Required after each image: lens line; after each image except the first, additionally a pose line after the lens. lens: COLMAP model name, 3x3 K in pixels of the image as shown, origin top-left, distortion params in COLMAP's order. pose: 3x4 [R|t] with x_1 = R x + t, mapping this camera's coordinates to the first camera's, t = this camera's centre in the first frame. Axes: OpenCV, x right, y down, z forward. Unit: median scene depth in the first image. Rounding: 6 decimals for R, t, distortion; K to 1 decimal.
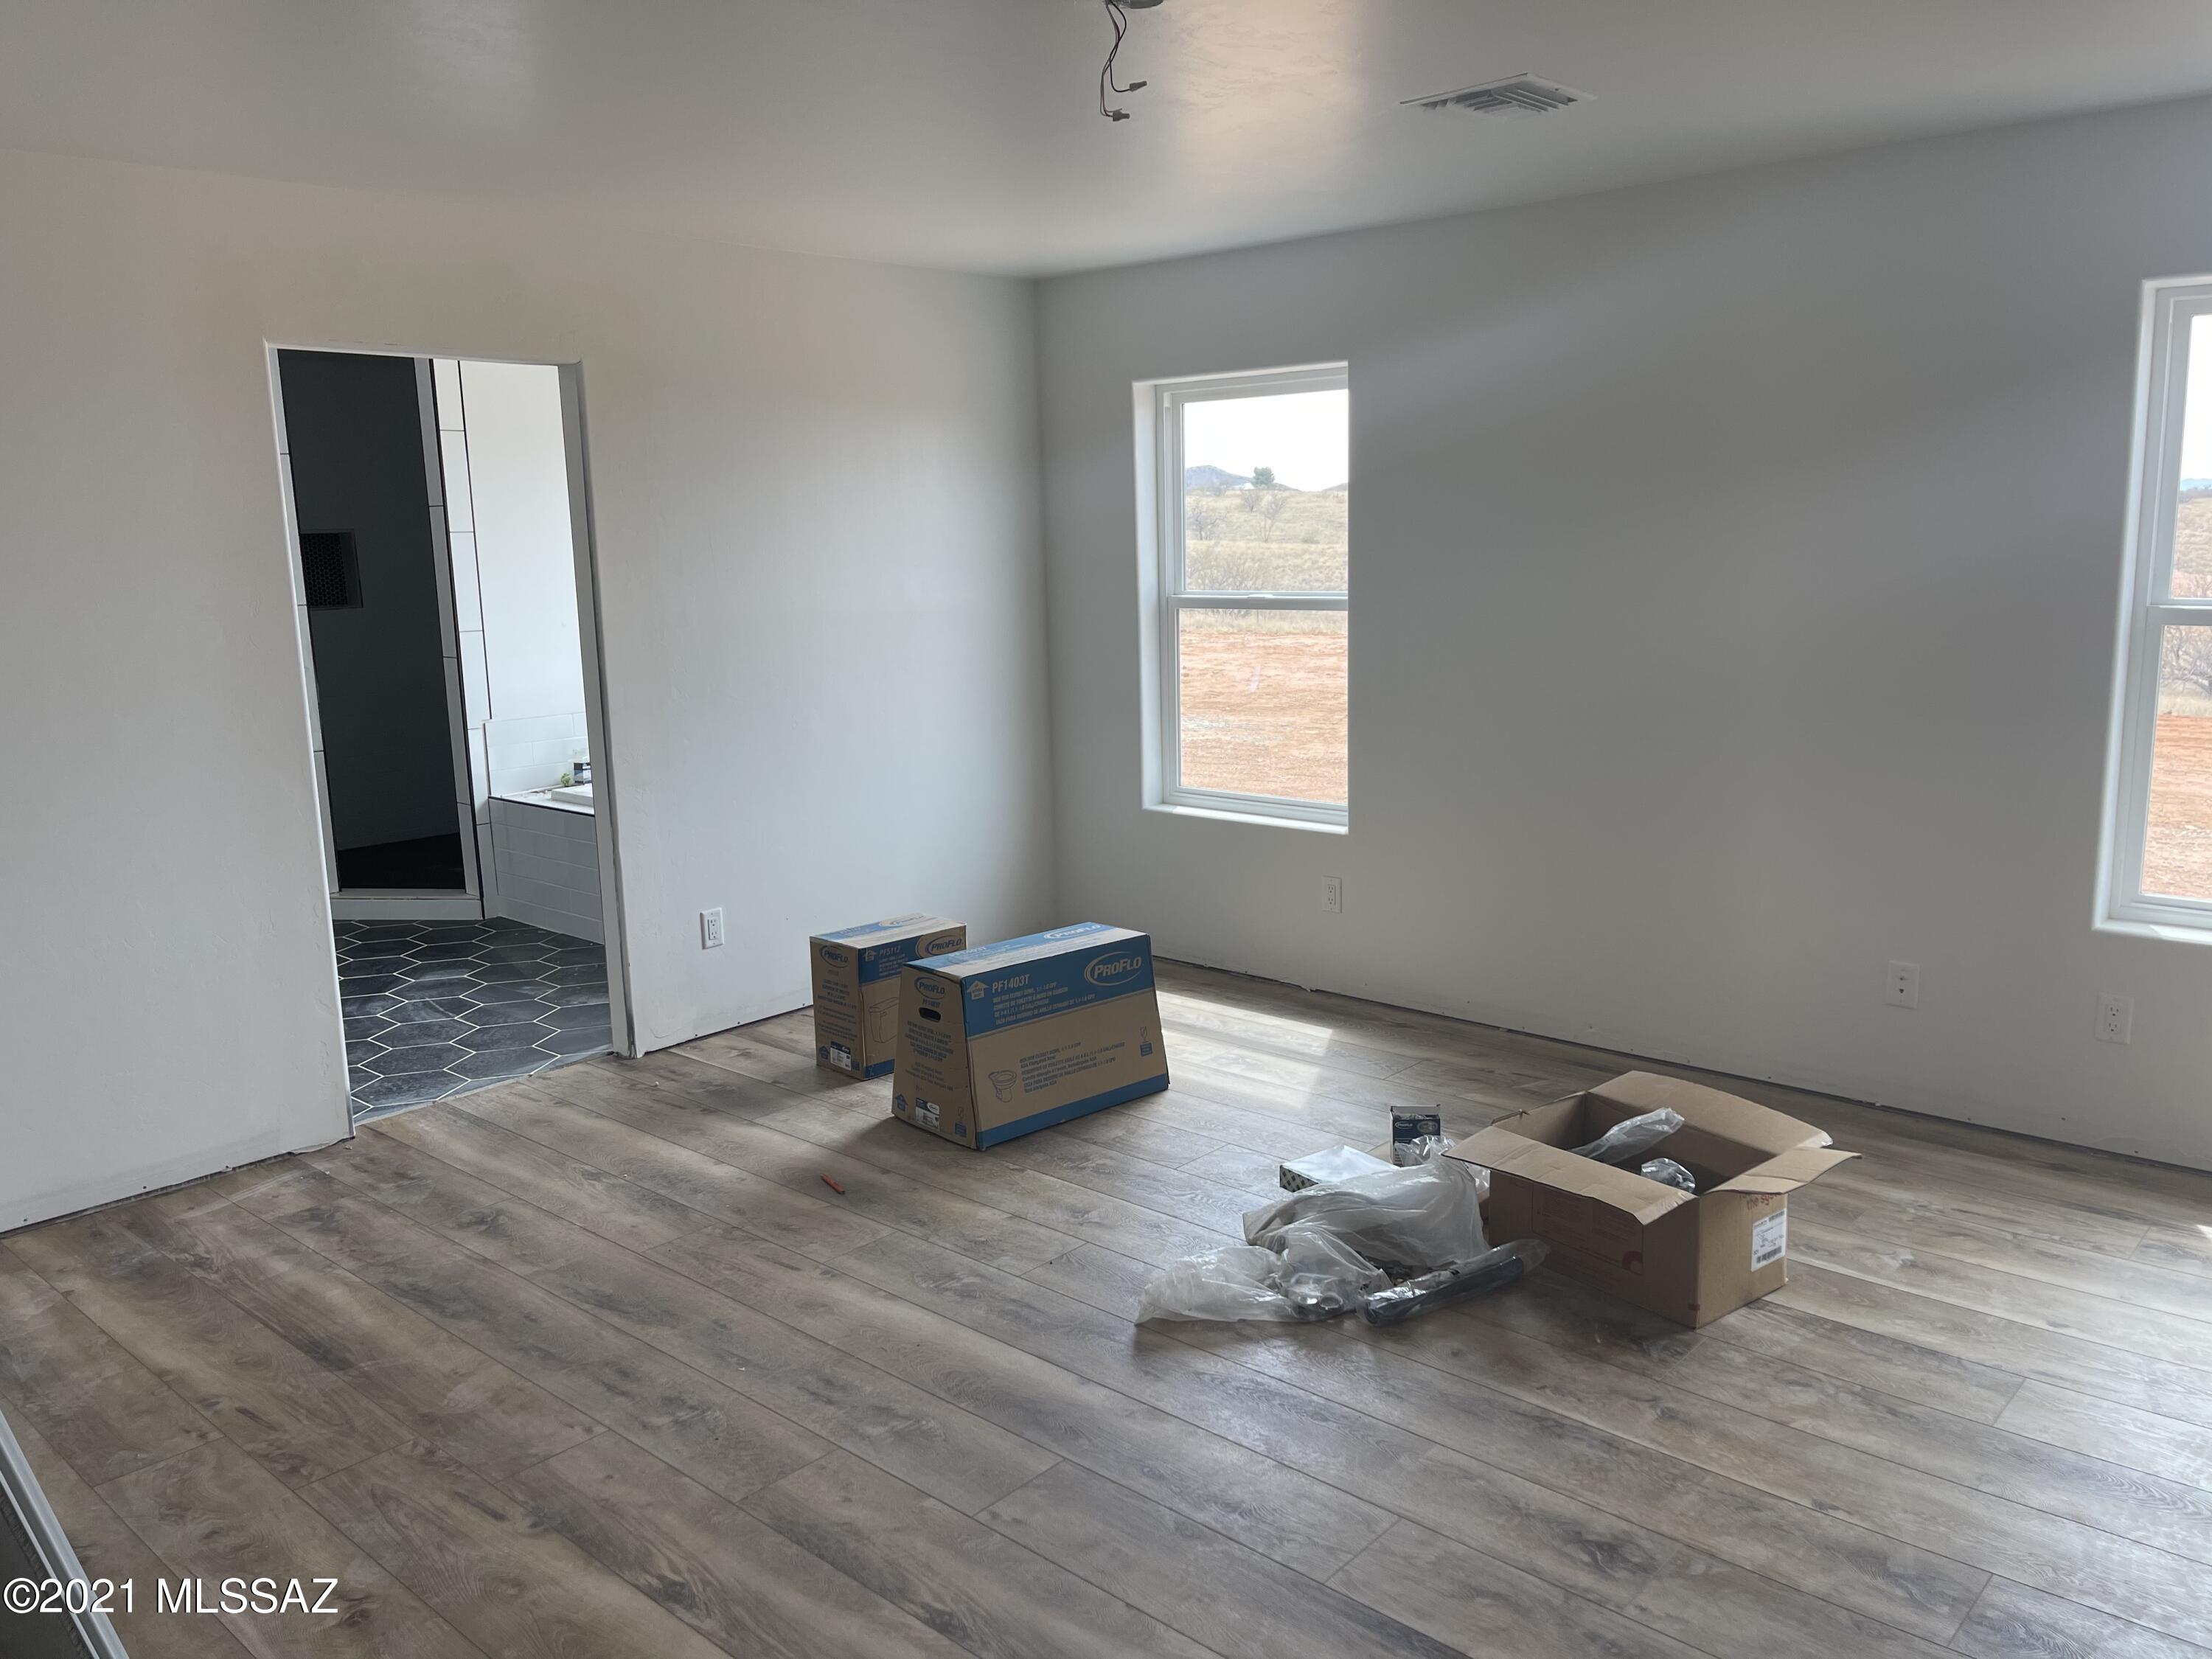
lens RADIAL K [[1675.8, 0, 1119.9], [0, 1675.8, 824.3], [0, 0, 1]] dist [0.065807, -0.078244]
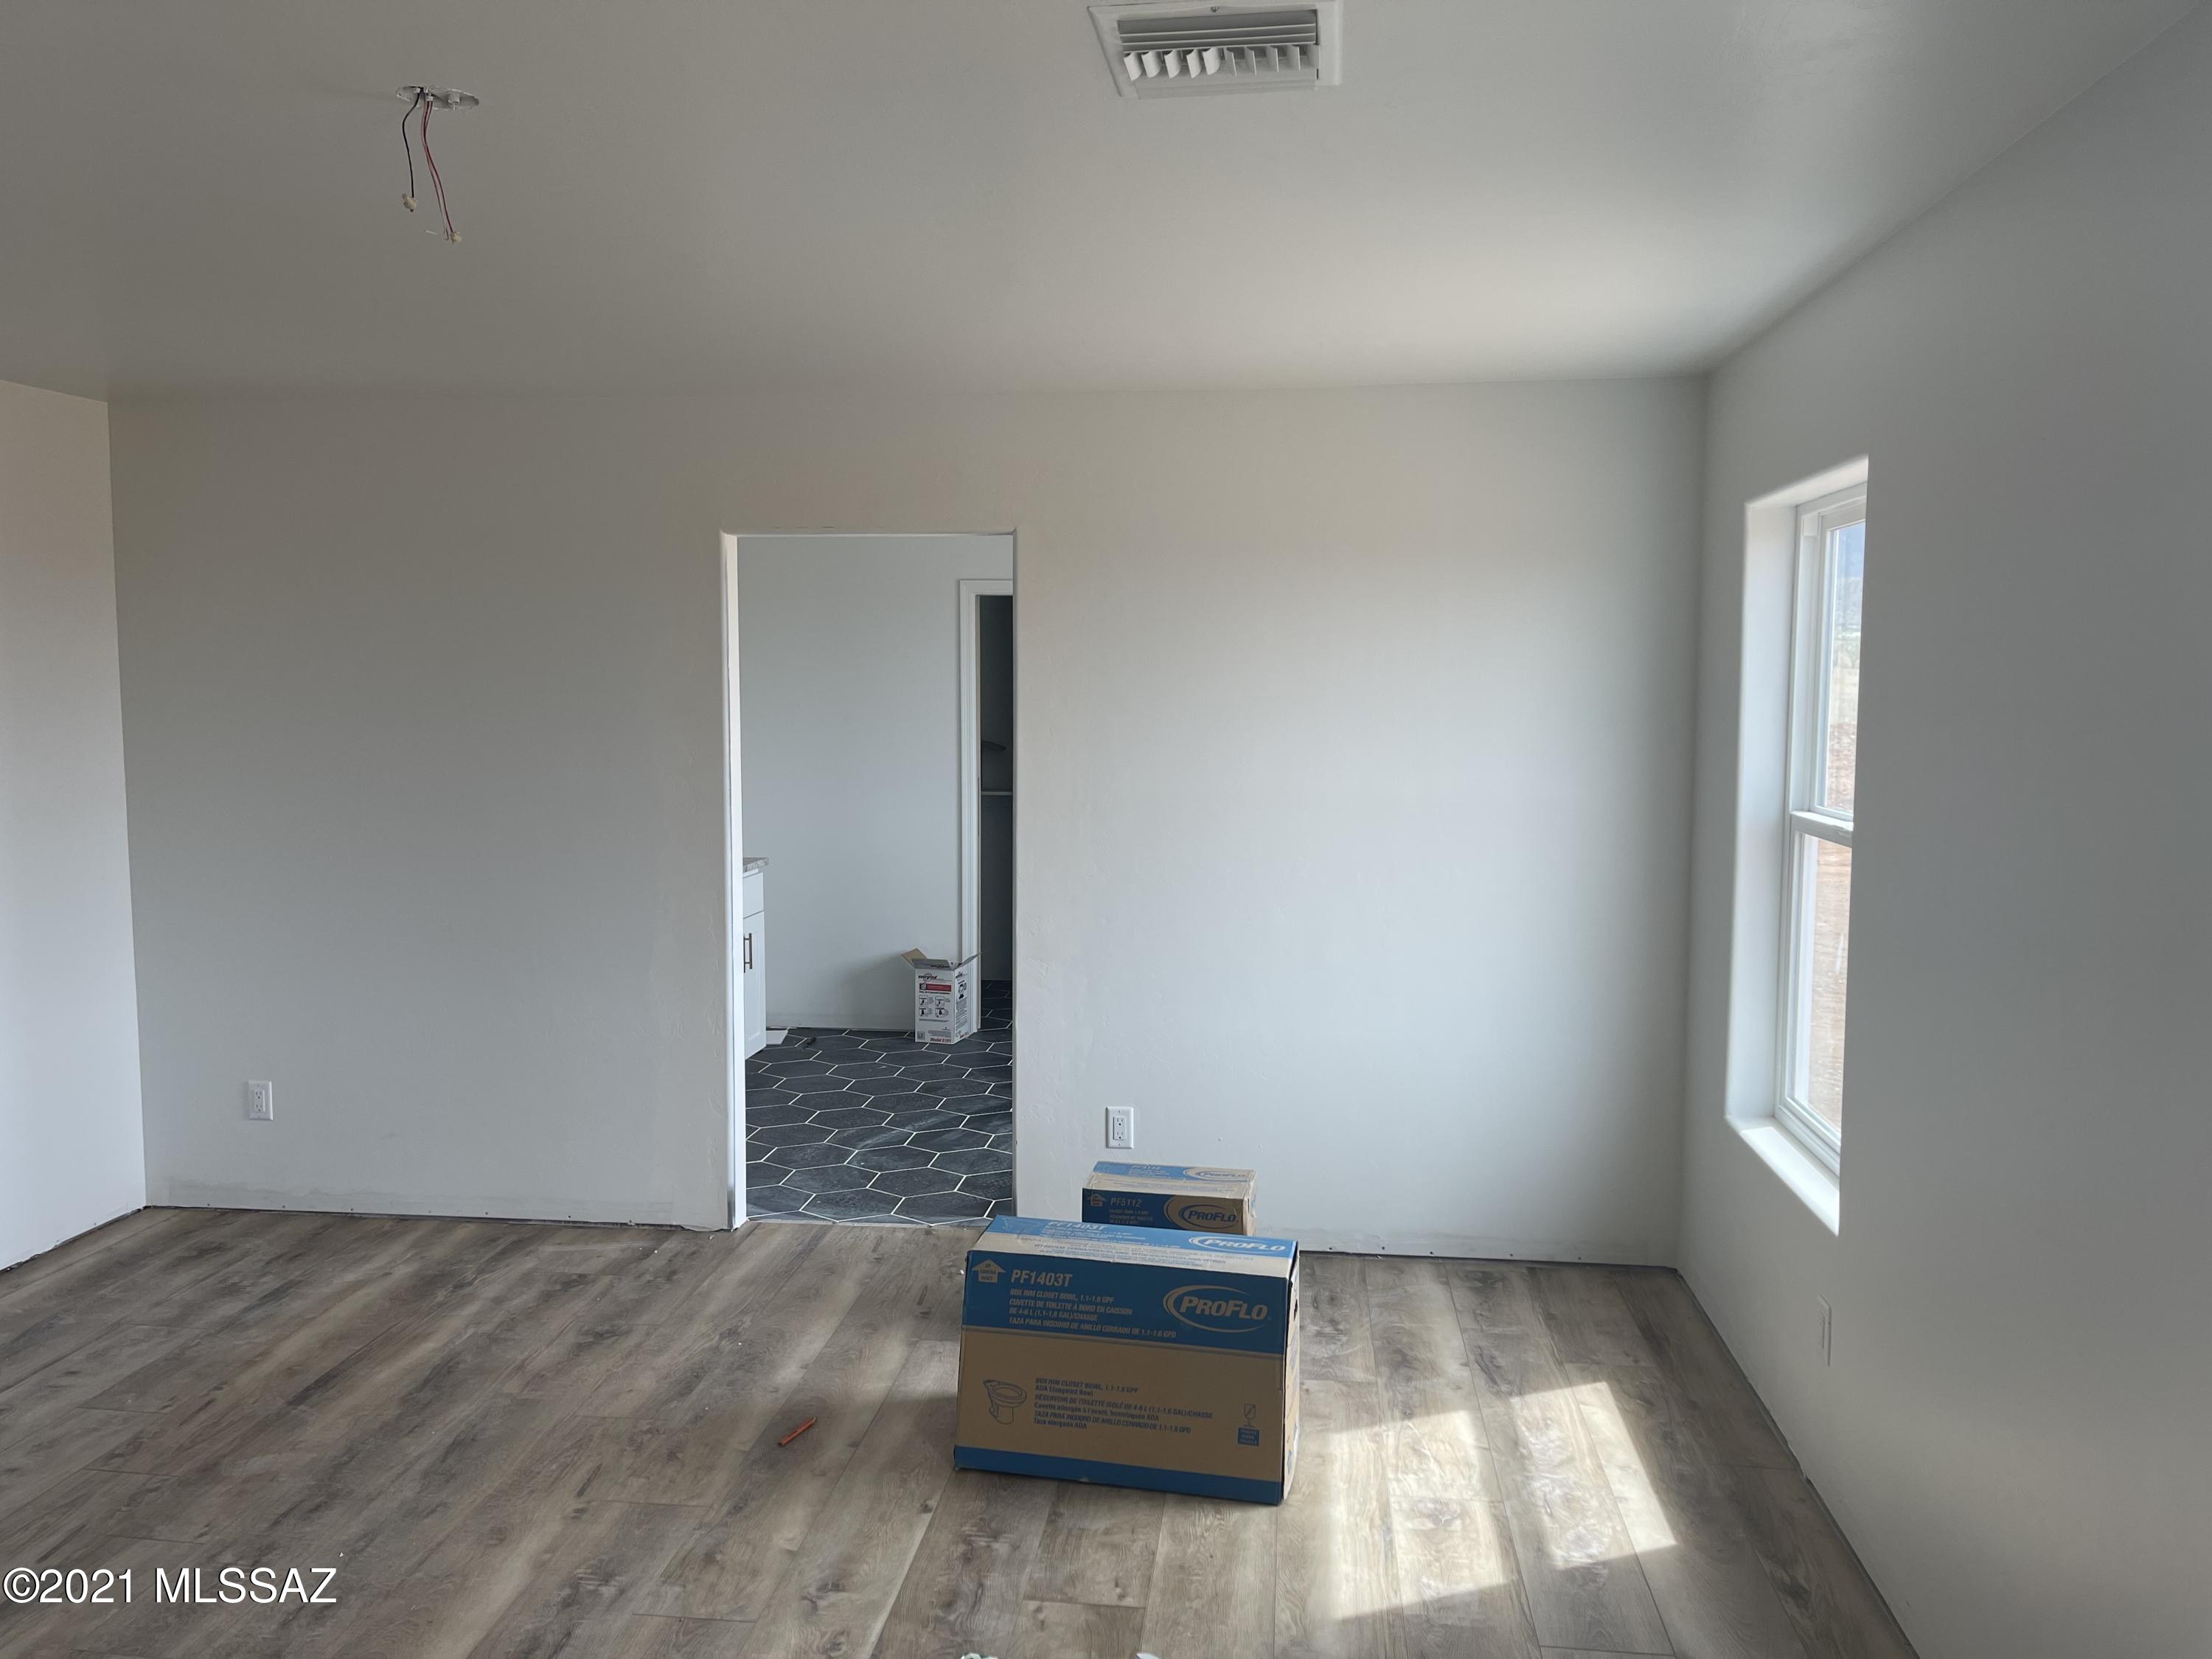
lens RADIAL K [[1675.8, 0, 1094.9], [0, 1675.8, 841.2], [0, 0, 1]] dist [0.065807, -0.078244]
pose [[0.568439, 0.102468, -0.816320, 0.595956], [-0.156873, 0.987509, 0.014719, -0.128873], [0.807631, 0.119692, 0.577413, 0.553288]]
